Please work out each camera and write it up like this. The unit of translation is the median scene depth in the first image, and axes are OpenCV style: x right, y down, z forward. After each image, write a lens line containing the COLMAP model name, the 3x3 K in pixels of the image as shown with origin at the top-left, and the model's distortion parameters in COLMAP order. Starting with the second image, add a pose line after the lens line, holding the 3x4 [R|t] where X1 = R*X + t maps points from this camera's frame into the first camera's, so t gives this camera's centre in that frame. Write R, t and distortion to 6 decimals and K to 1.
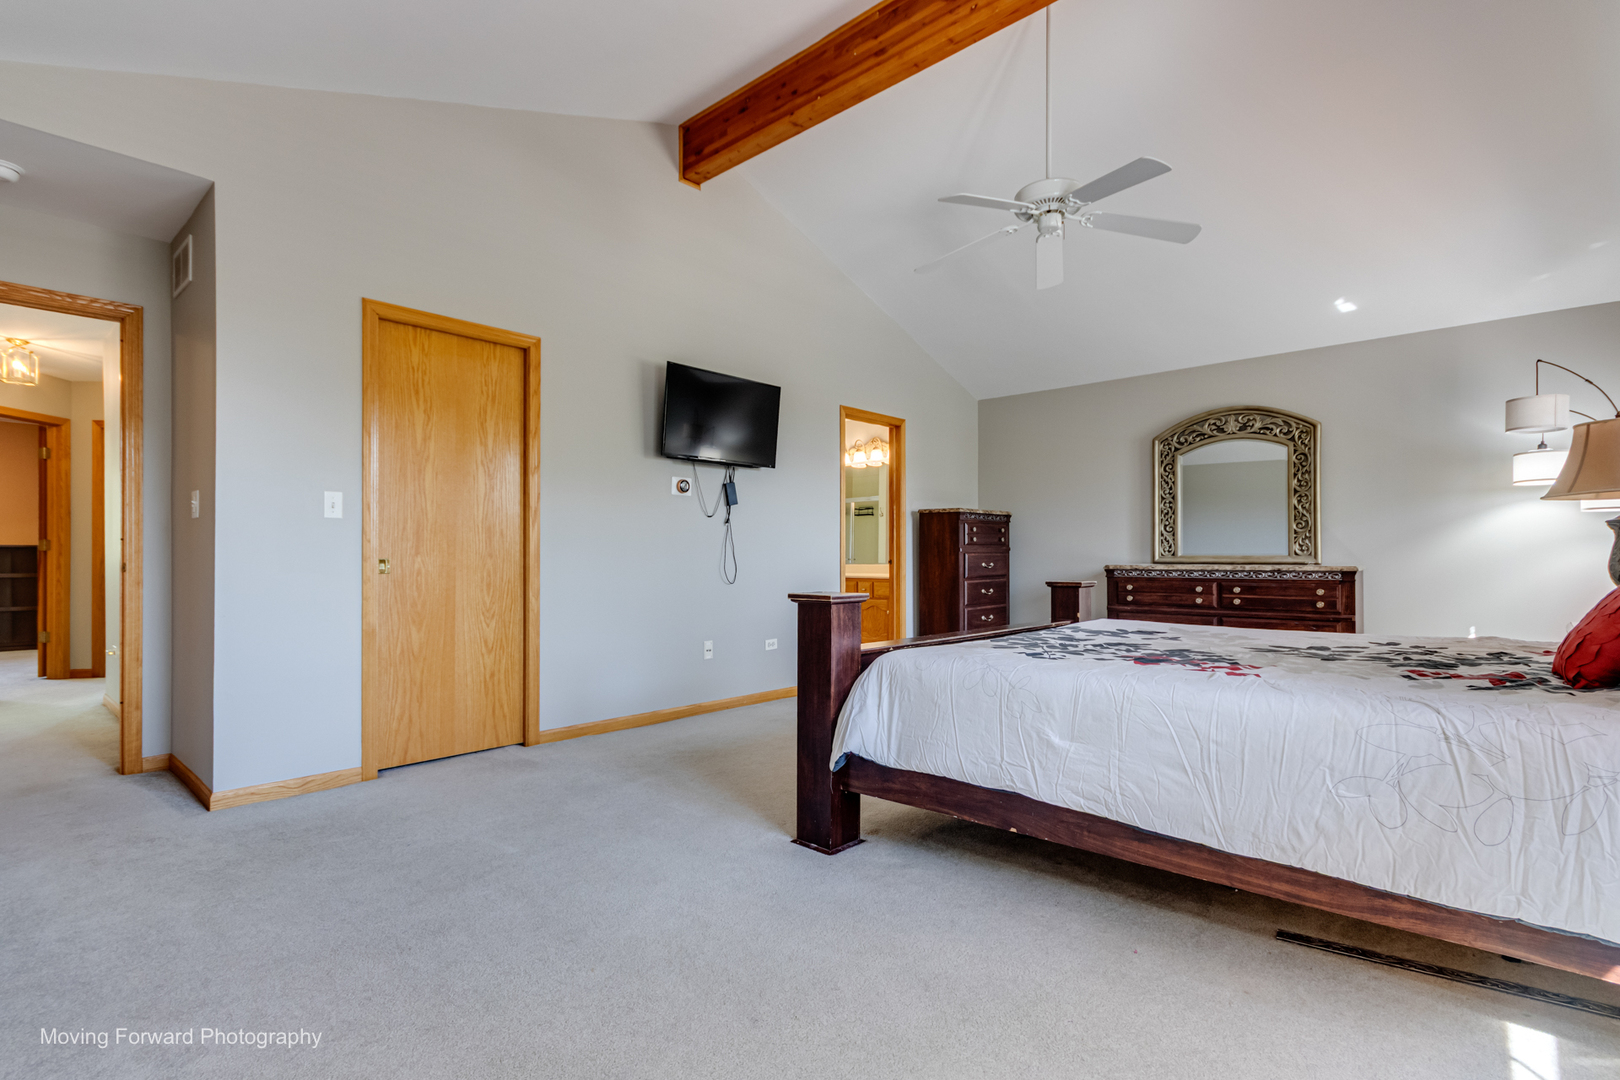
lens RADIAL K [[760.9, 0, 801.2], [0, 760.9, 548.5], [0, 0, 1]] dist [0.003025, 0.001510]
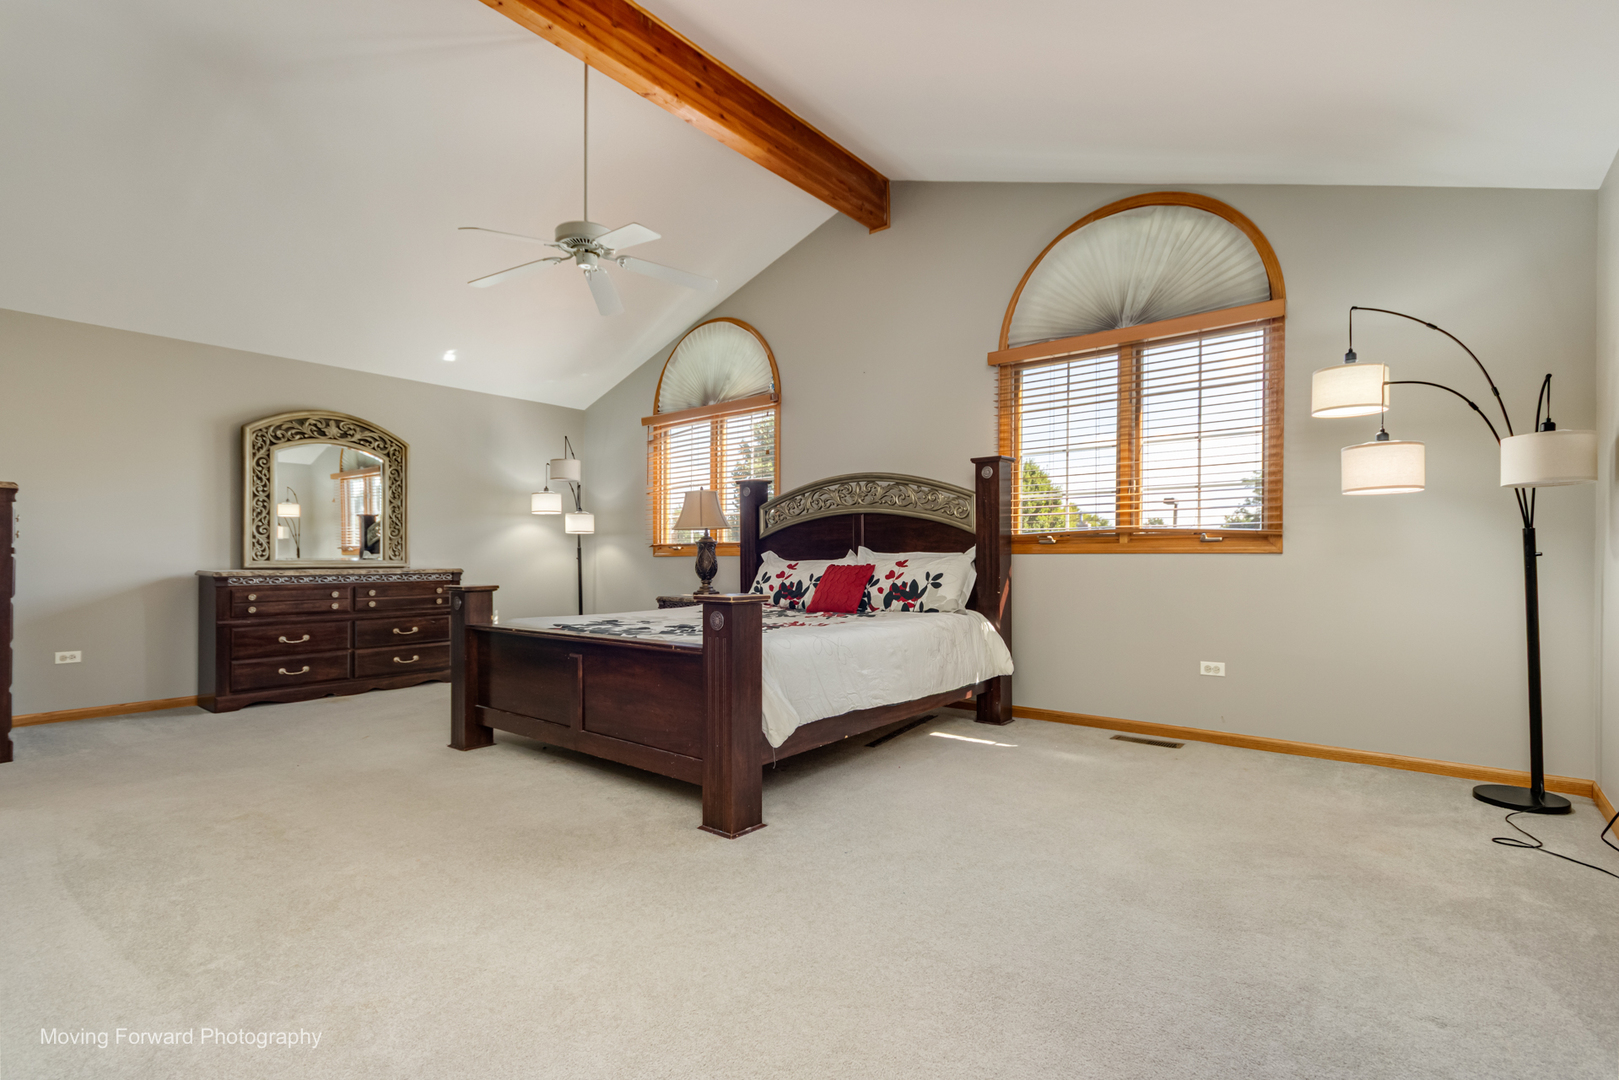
lens RADIAL K [[760.5, 0, 806.6], [0, 760.5, 544.2], [0, 0, 1]] dist [0.003025, 0.001510]
pose [[-0.056431, 0.019148, 0.998223, -0.477402], [-0.008473, 0.999771, -0.019657, 0.002743], [-0.998371, -0.009567, -0.056256, 0.438619]]
